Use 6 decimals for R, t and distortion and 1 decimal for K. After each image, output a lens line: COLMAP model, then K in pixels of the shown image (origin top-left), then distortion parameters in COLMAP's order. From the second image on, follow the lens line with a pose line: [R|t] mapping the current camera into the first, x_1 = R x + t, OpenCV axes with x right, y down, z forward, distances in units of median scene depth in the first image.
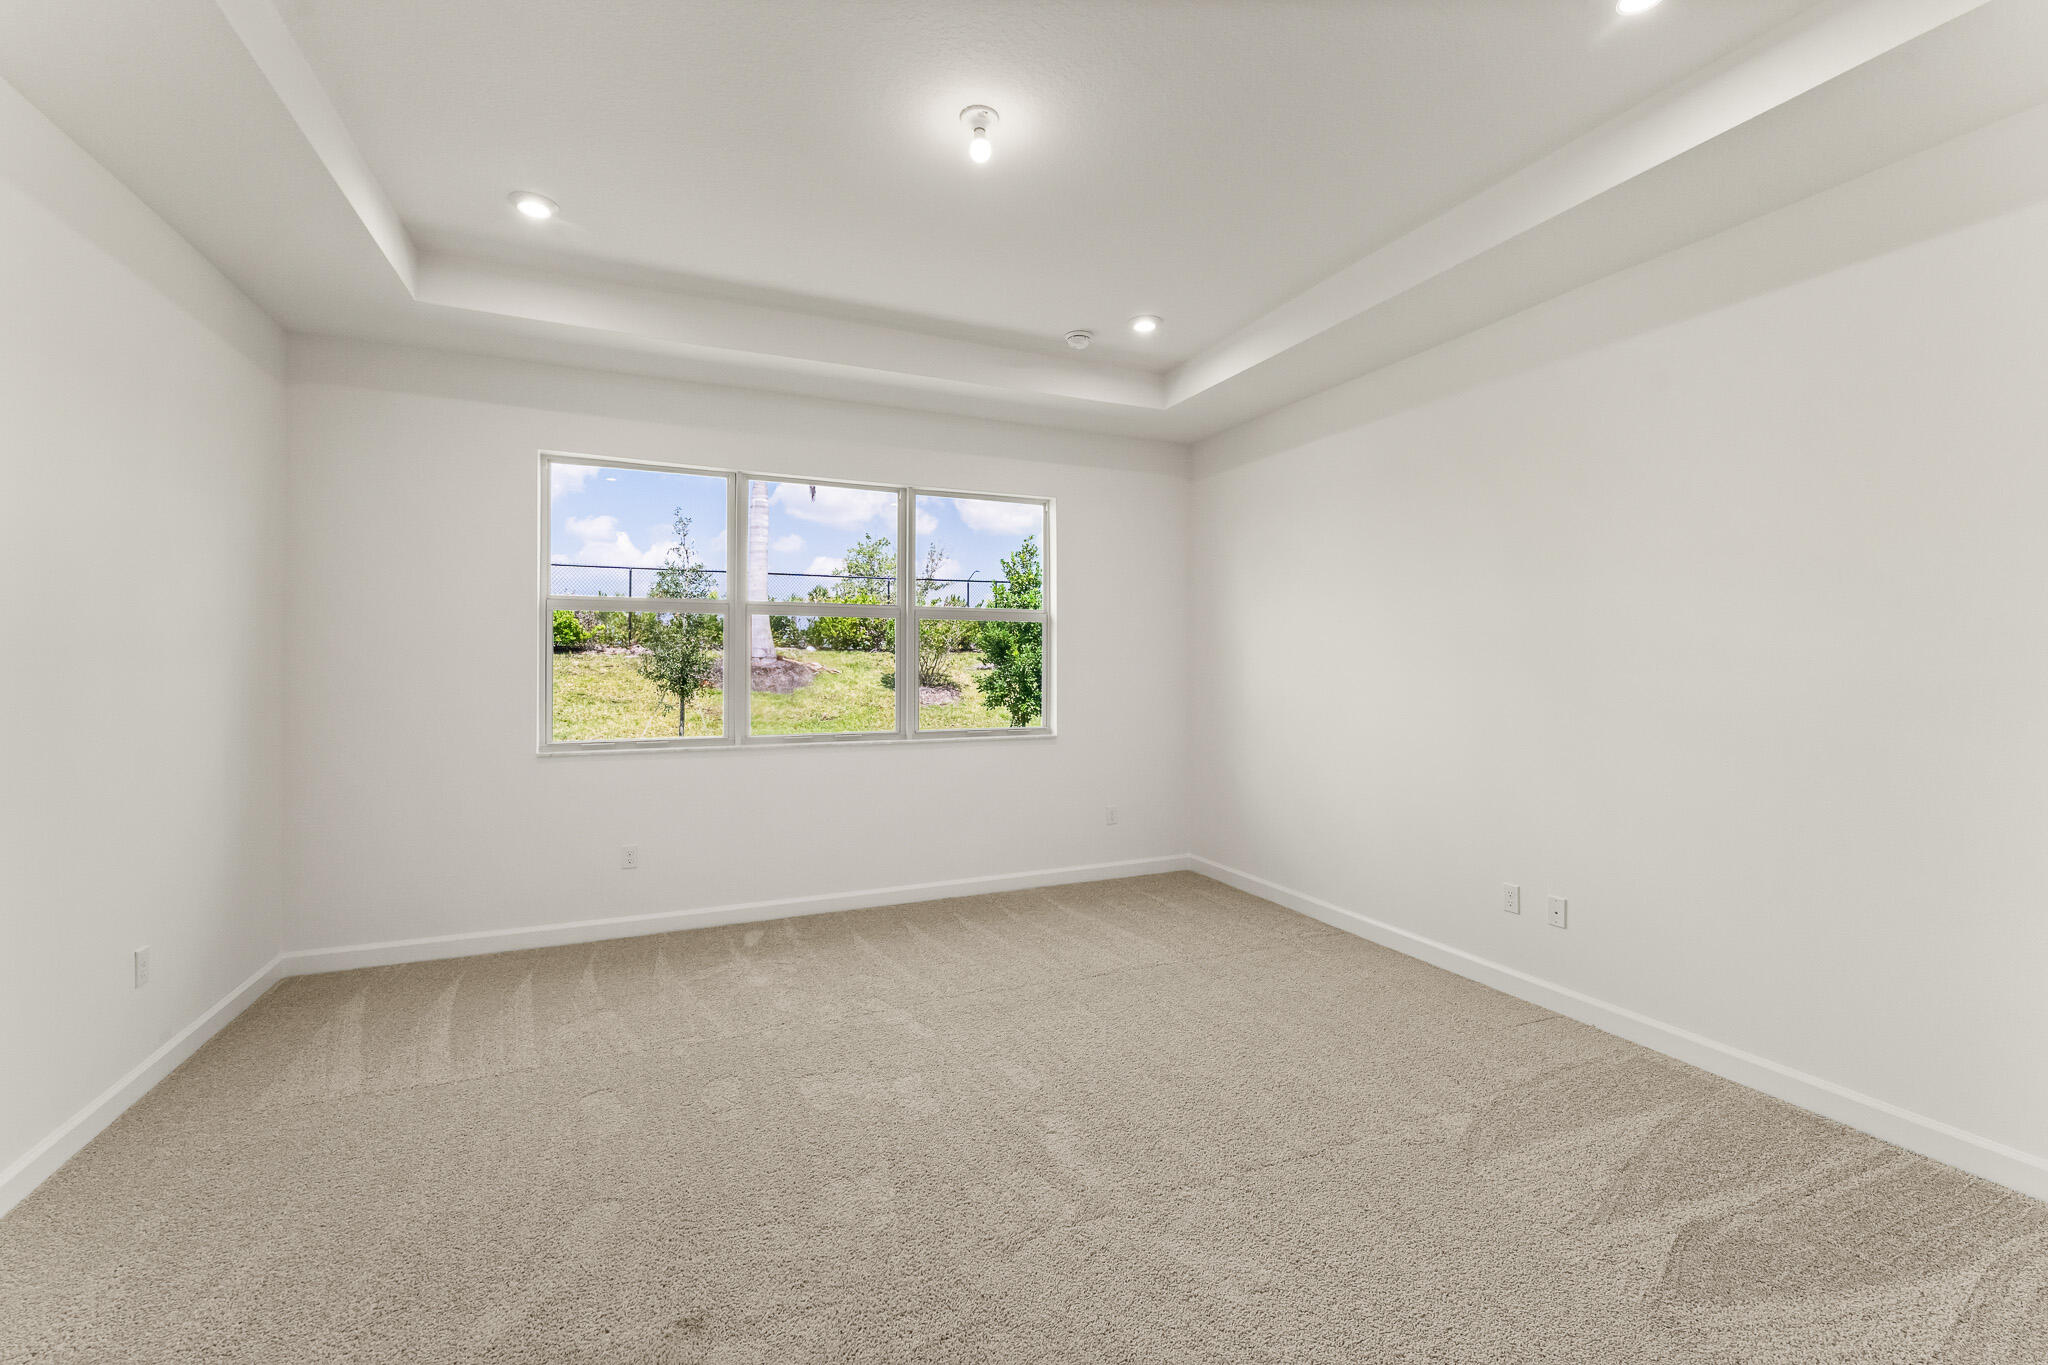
lens RADIAL K [[829.6, 0, 1033.3], [0, 829.6, 671.4], [0, 0, 1]] dist [-0.002331, 0.001424]
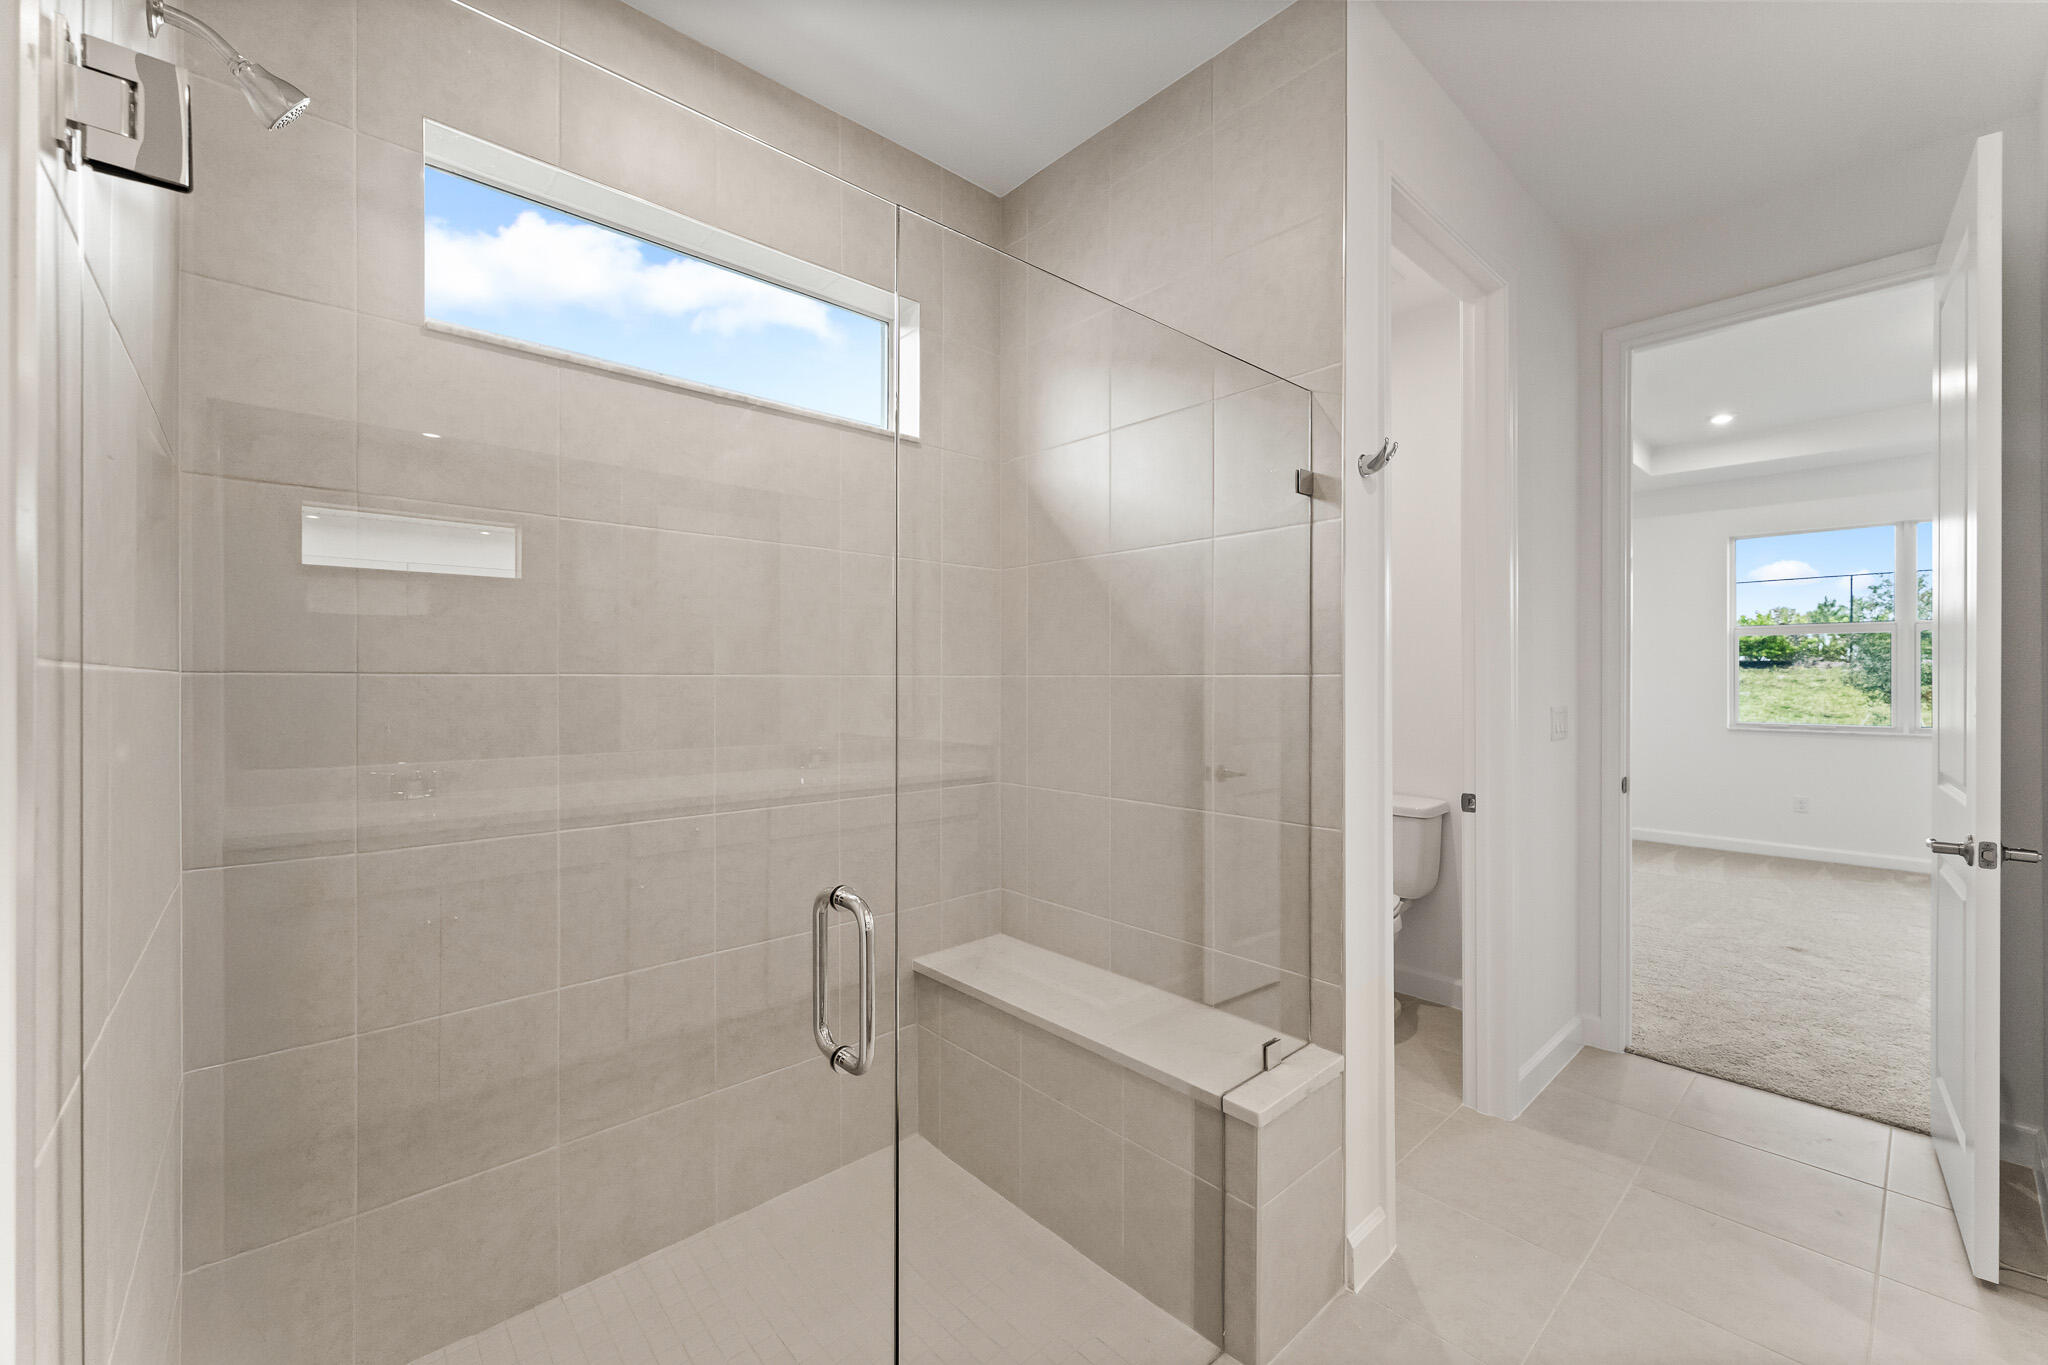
lens RADIAL K [[829.6, 0, 1012.6], [0, 829.6, 681.6], [0, 0, 1]] dist [-0.002331, 0.001424]
pose [[0.304630, -0.011643, -0.952400, 0.131210], [0.001156, 0.999929, -0.011854, 0.006311], [0.952470, 0.002510, 0.304622, -0.208902]]
